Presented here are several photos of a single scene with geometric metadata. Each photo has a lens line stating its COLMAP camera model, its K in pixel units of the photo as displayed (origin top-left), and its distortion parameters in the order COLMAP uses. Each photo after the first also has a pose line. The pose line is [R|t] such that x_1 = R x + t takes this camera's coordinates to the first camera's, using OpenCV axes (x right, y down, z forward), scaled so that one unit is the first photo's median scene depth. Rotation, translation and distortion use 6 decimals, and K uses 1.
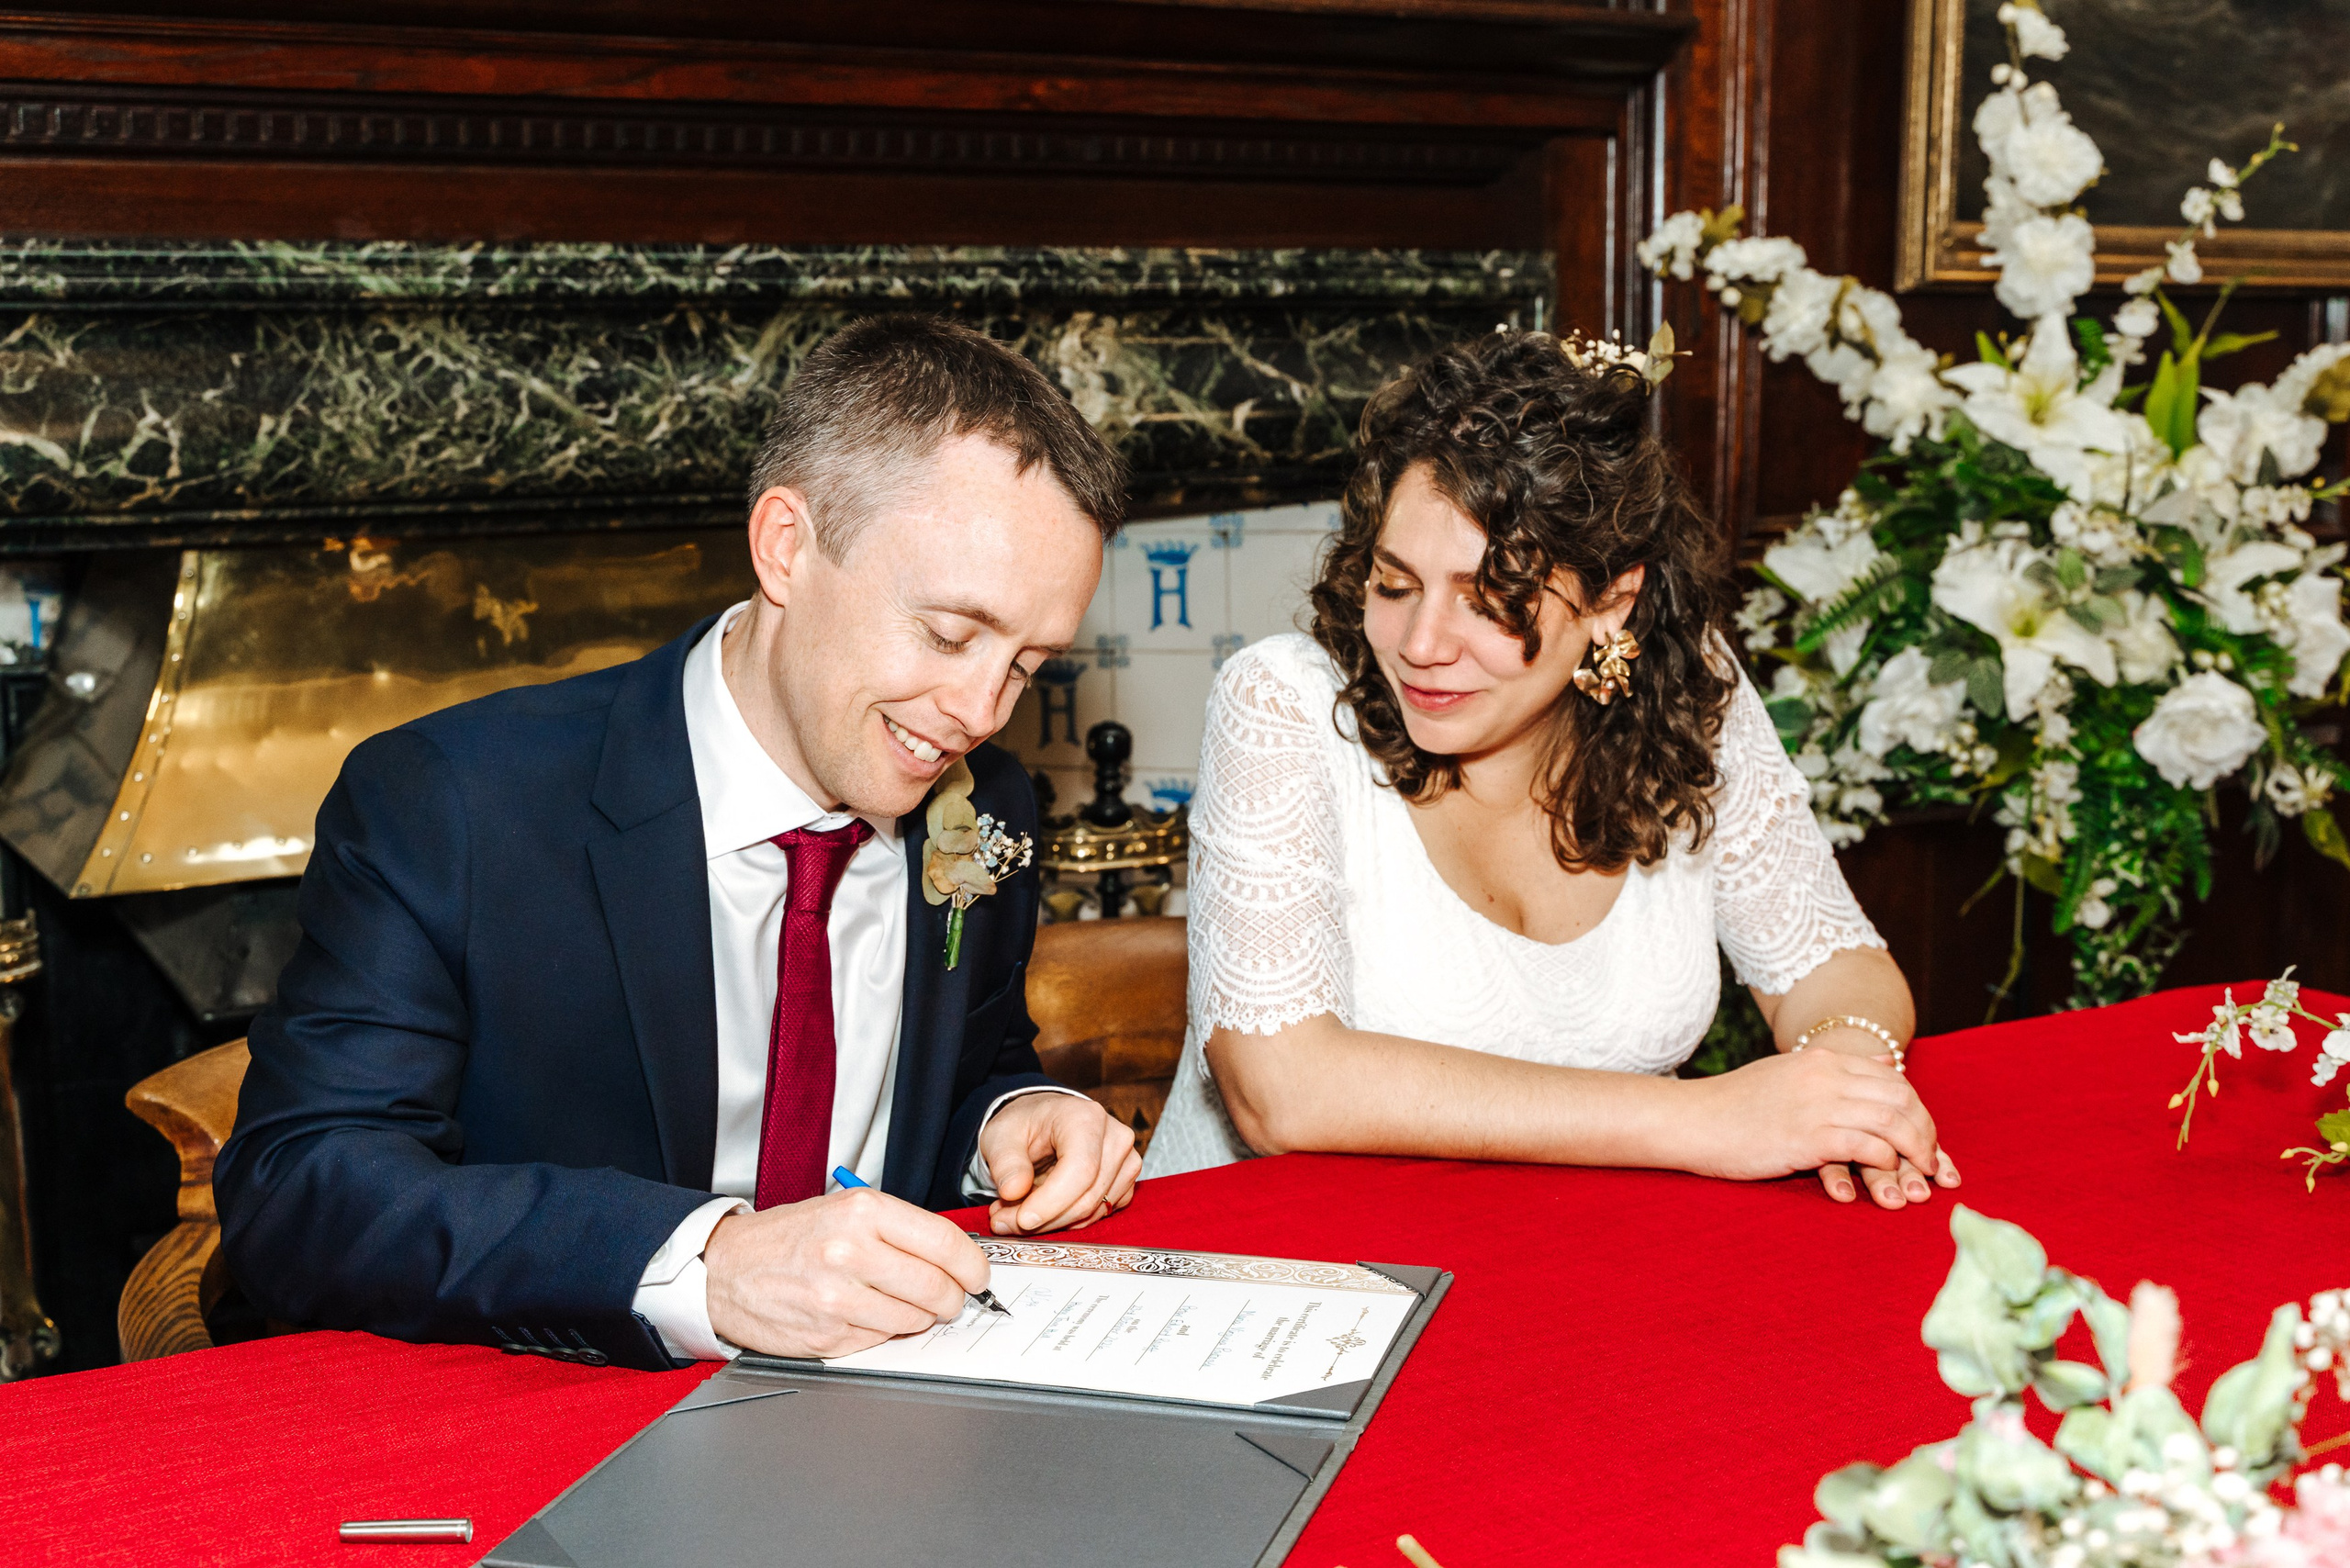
lens RADIAL K [[2950.8, 0, 1190.4], [0, 2950.8, 819.8], [0, 0, 1]] dist [-0.004938, 0.000000]
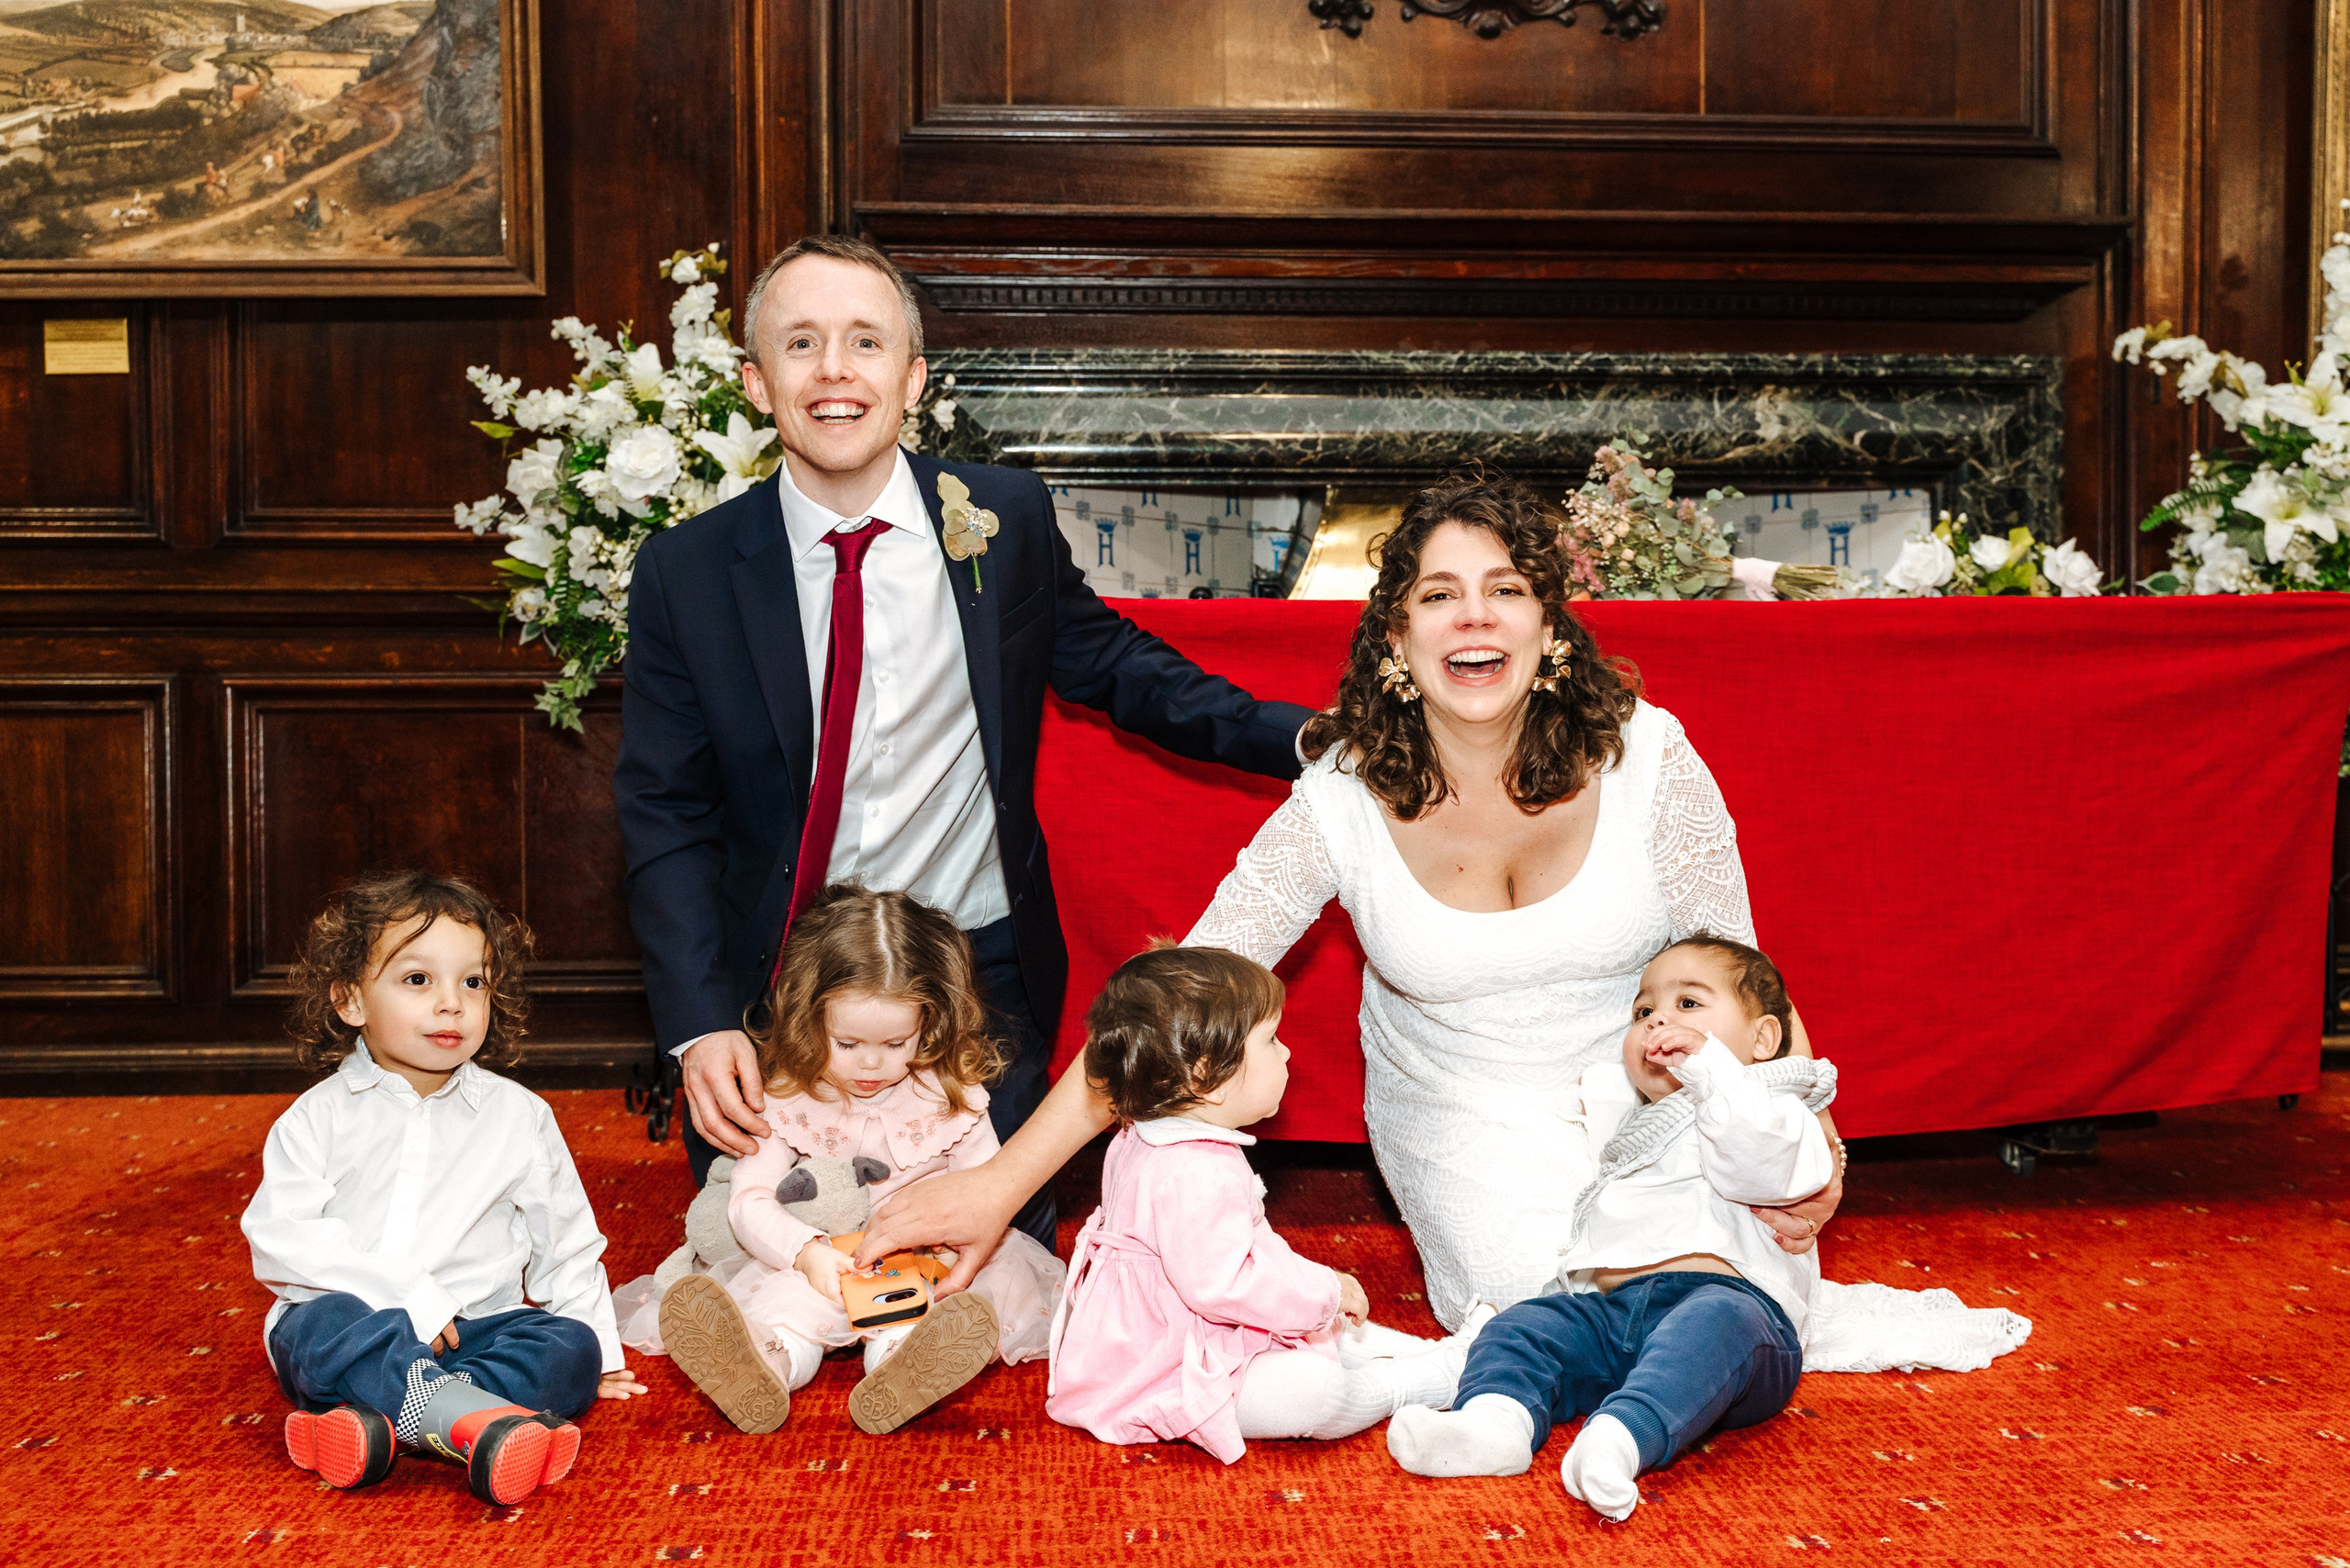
lens RADIAL K [[2298.5, 0, 1193.6], [0, 2298.5, 836.0], [0, 0, 1]] dist [-0.014187, 0.000000]
pose [[0.892764, 0.018955, -0.450125, 0.316867], [-0.075683, 0.991226, -0.108367, 0.322556], [0.444121, 0.130813, 0.886366, -0.488584]]
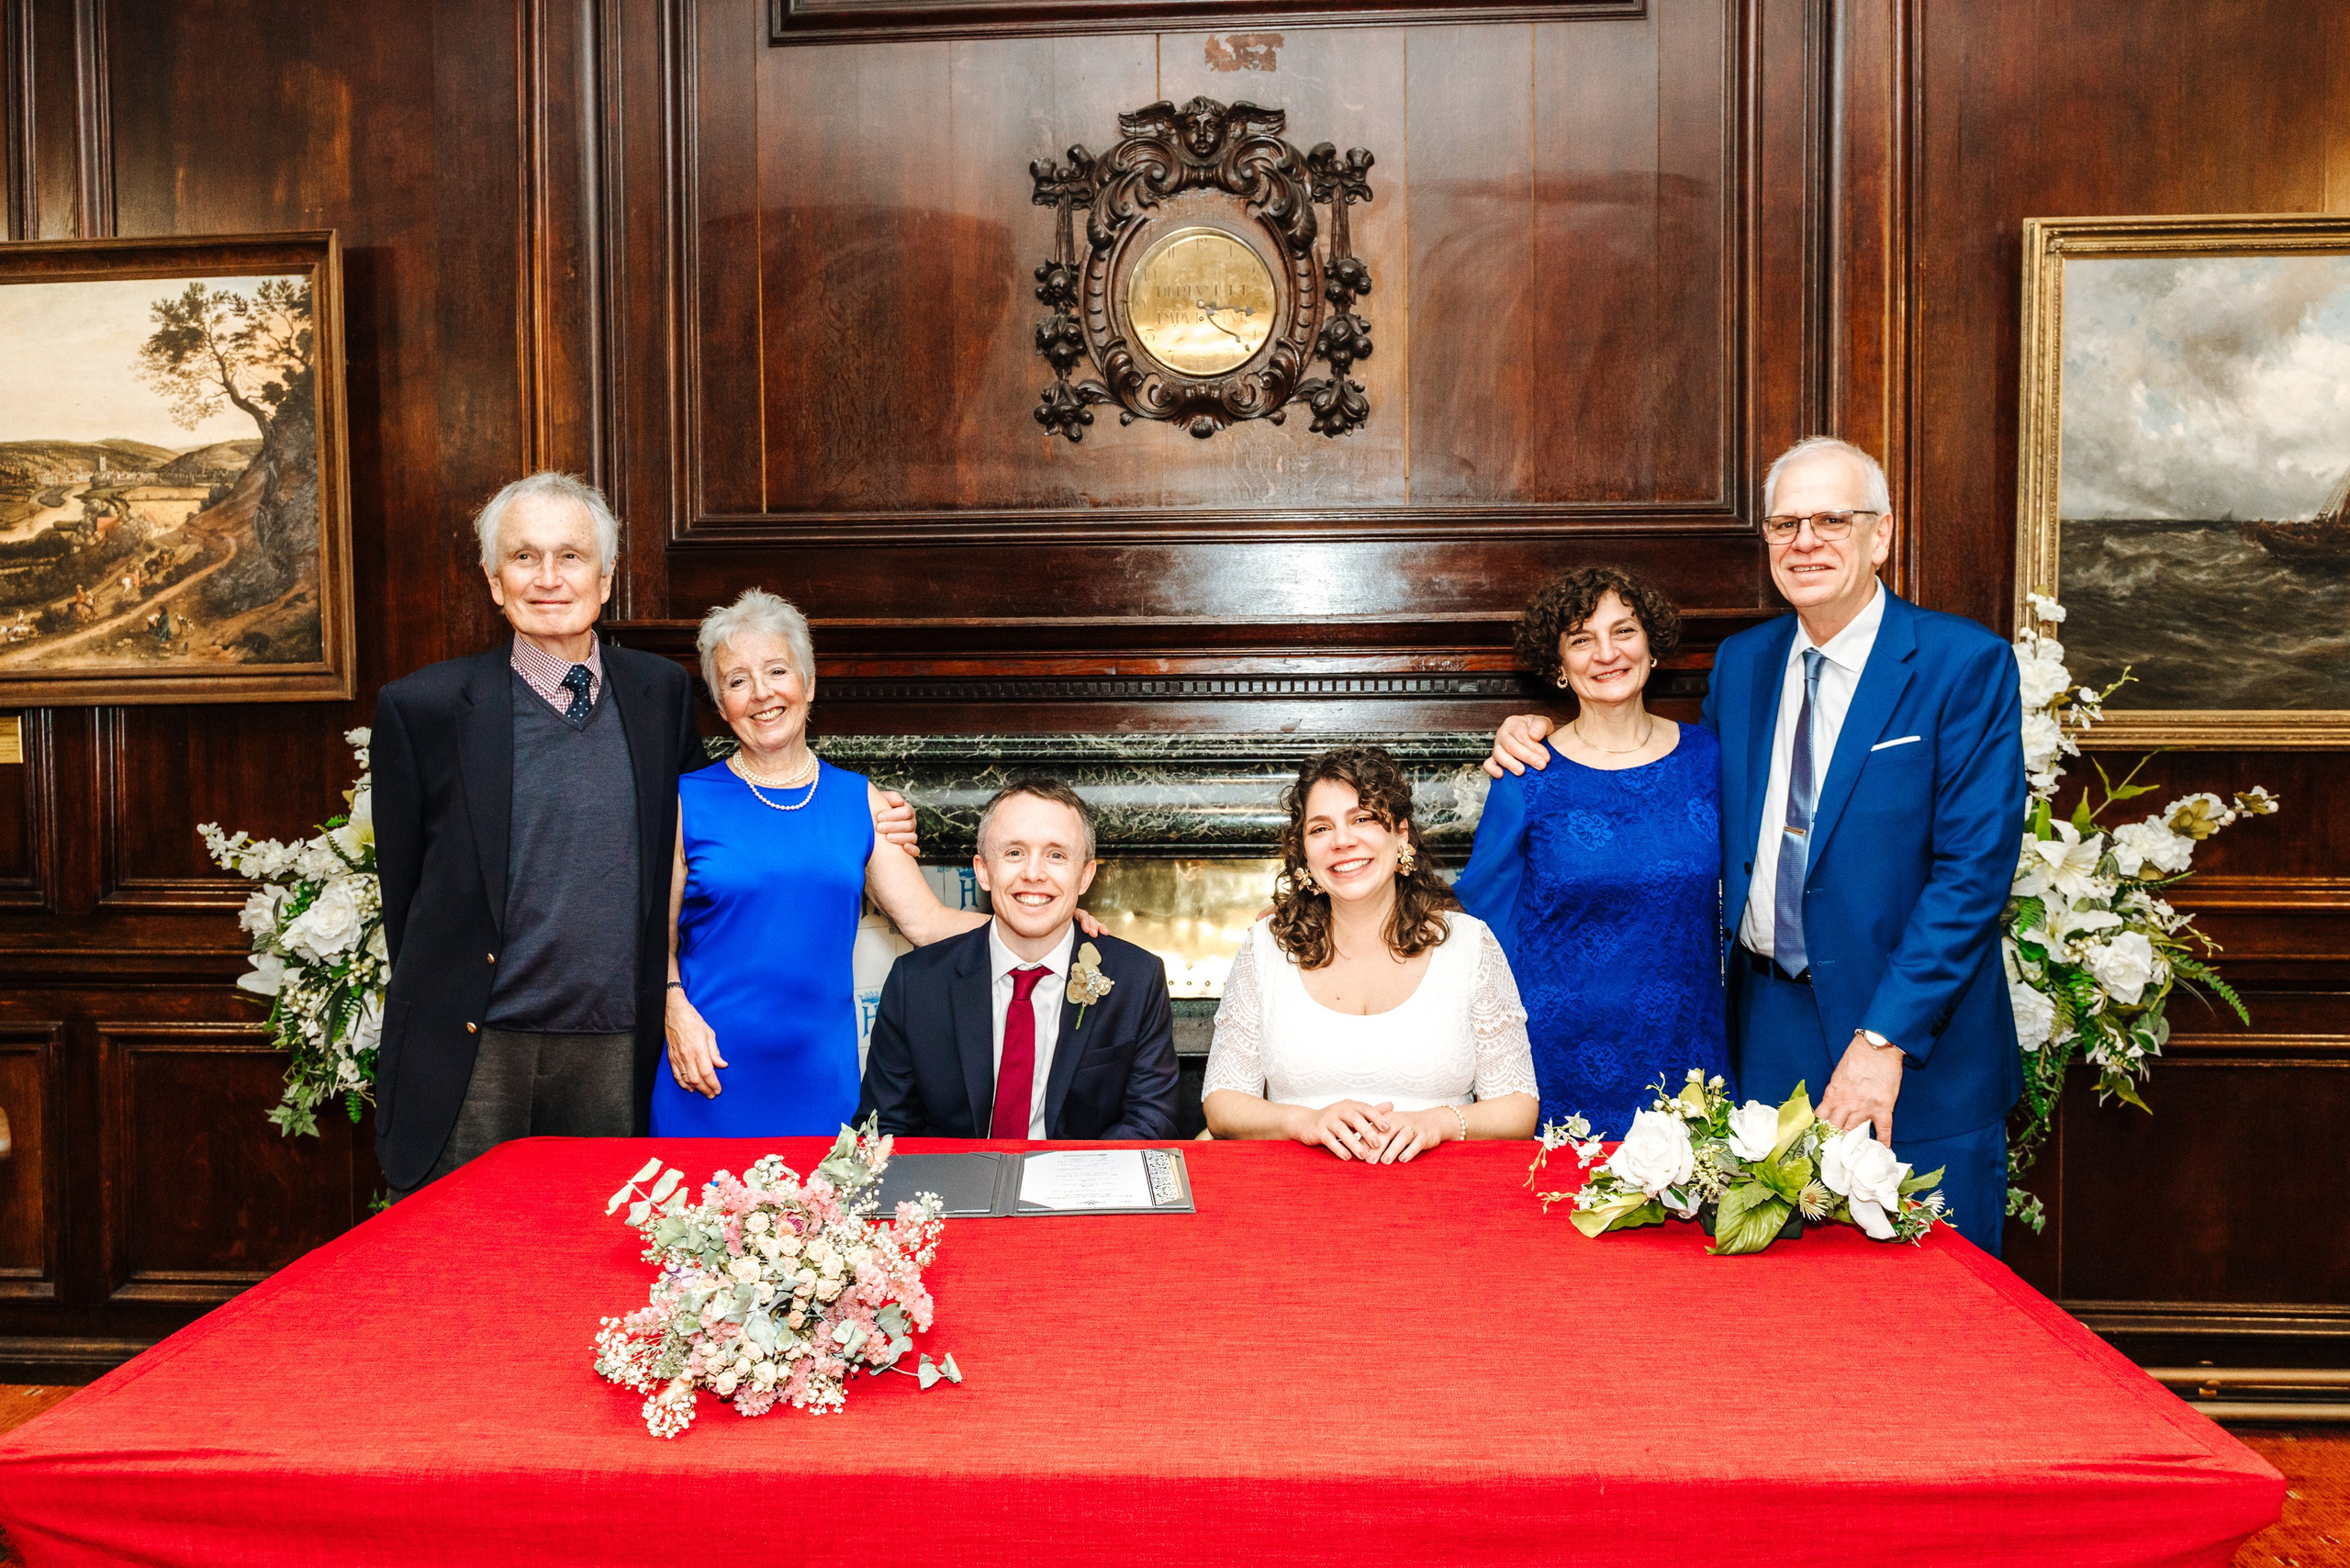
lens RADIAL K [[1882.0, 0, 1169.0], [0, 1882.0, 781.8], [0, 0, 1]] dist [-0.003192, -0.003049]
pose [[0.826391, 0.025294, -0.562528, 0.536299], [-0.091482, 0.991750, -0.089799, -0.021677], [0.555615, 0.125670, 0.821887, -0.199749]]
